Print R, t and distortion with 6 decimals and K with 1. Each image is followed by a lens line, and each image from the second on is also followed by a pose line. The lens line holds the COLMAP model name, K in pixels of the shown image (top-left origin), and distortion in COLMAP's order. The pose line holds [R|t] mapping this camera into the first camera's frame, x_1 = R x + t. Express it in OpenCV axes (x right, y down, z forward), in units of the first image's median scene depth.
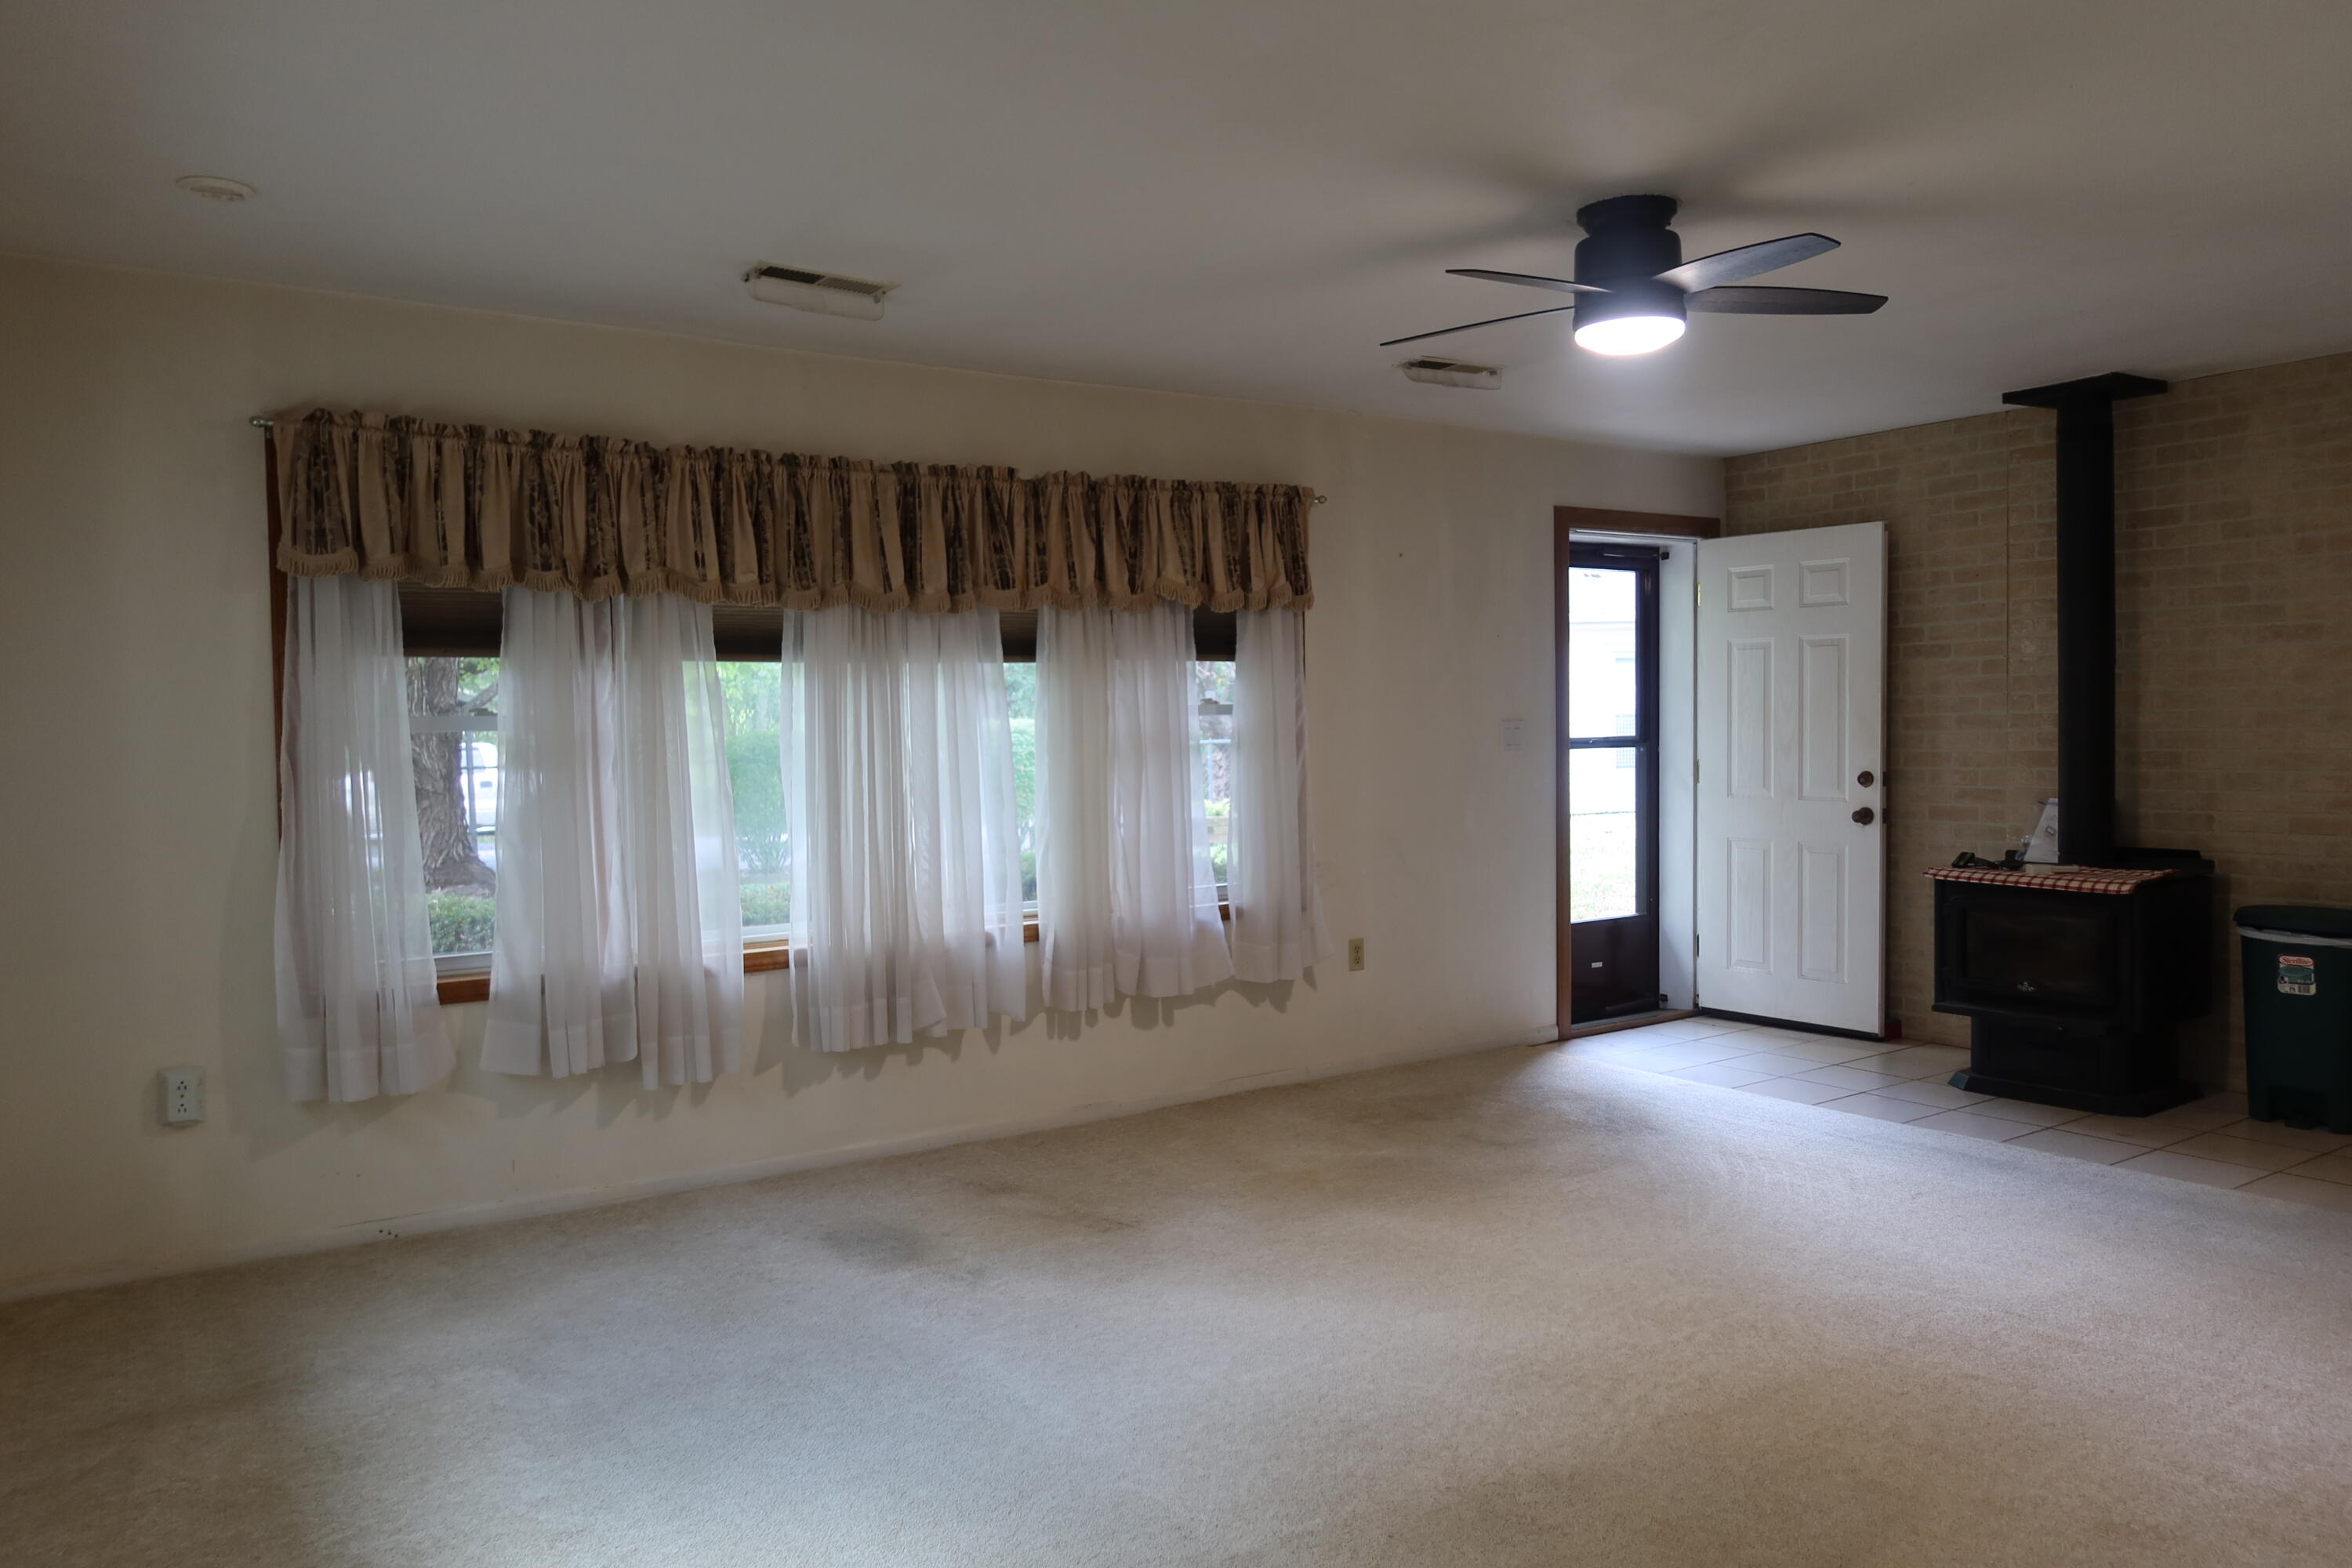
lens RADIAL K [[1832.7, 0, 1176.9], [0, 1832.7, 784.8], [0, 0, 1]] dist [-0.008587, -0.003163]
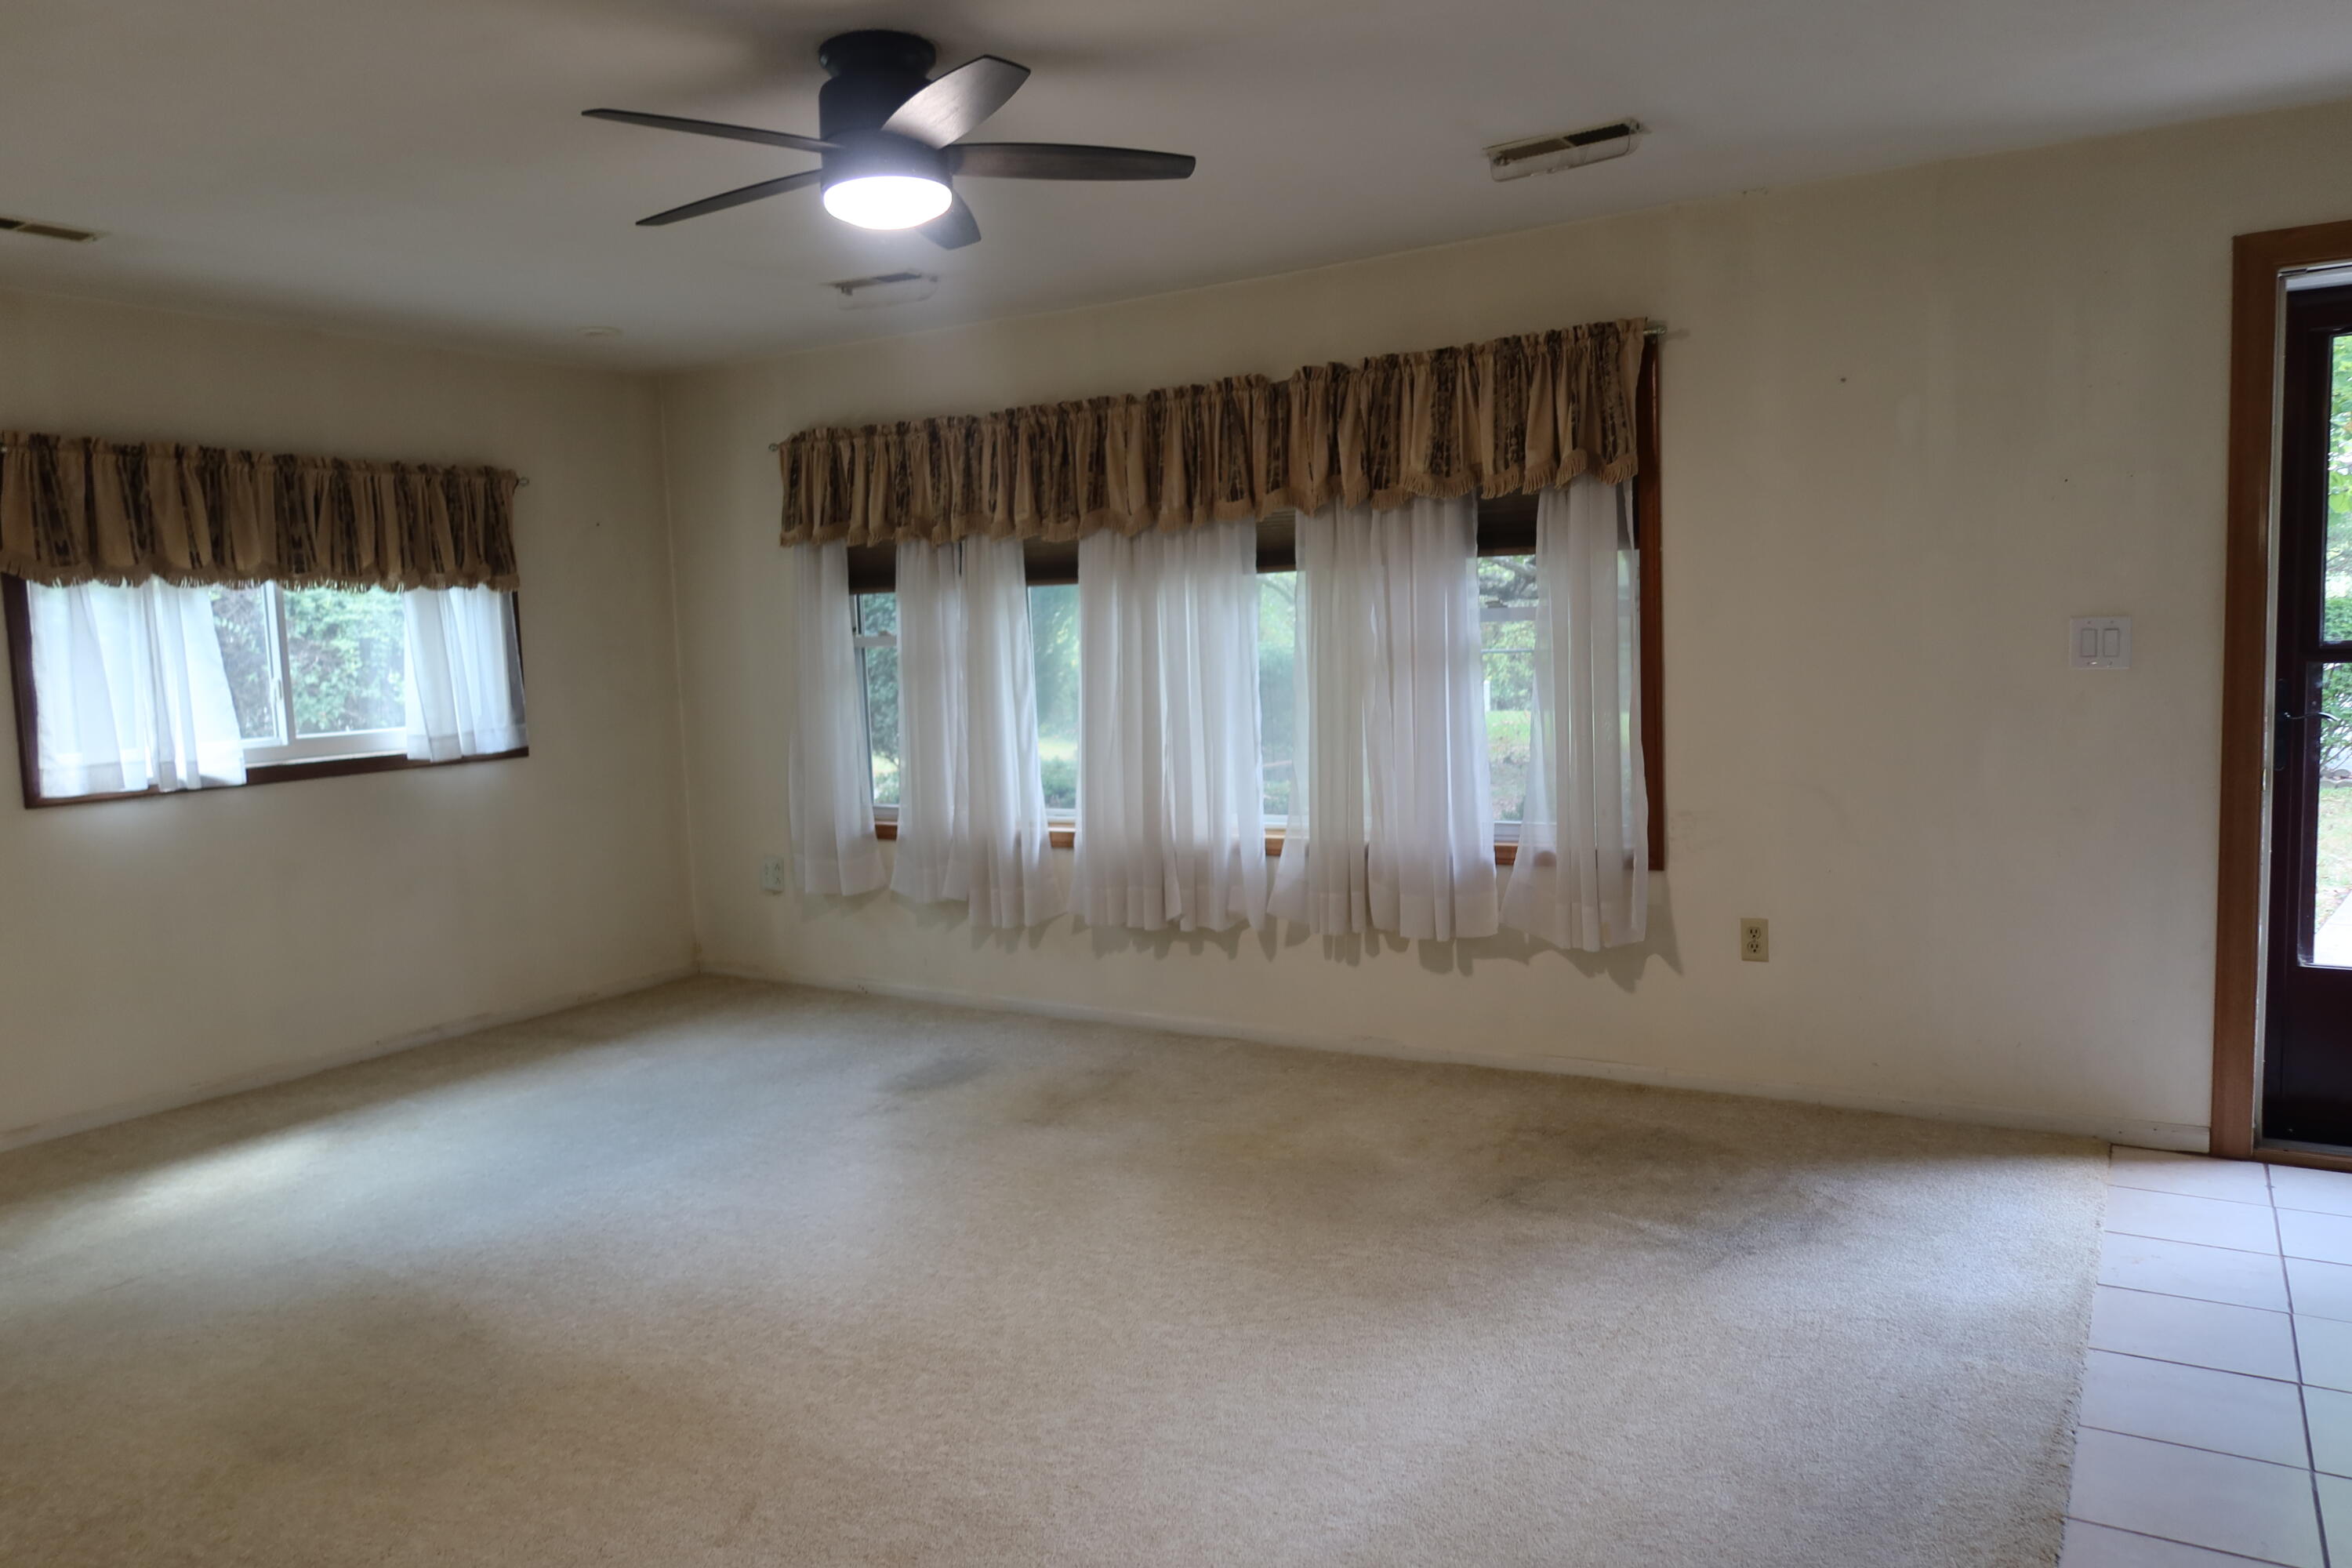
lens RADIAL K [[1674.3, 0, 1169.3], [0, 1674.3, 798.7], [0, 0, 1]] dist [-0.005938, -0.003441]
pose [[0.347585, 0.093500, -0.932975, 0.766135], [-0.006033, 0.995218, 0.097490, -0.034337], [0.937629, -0.028257, 0.346487, 0.651534]]
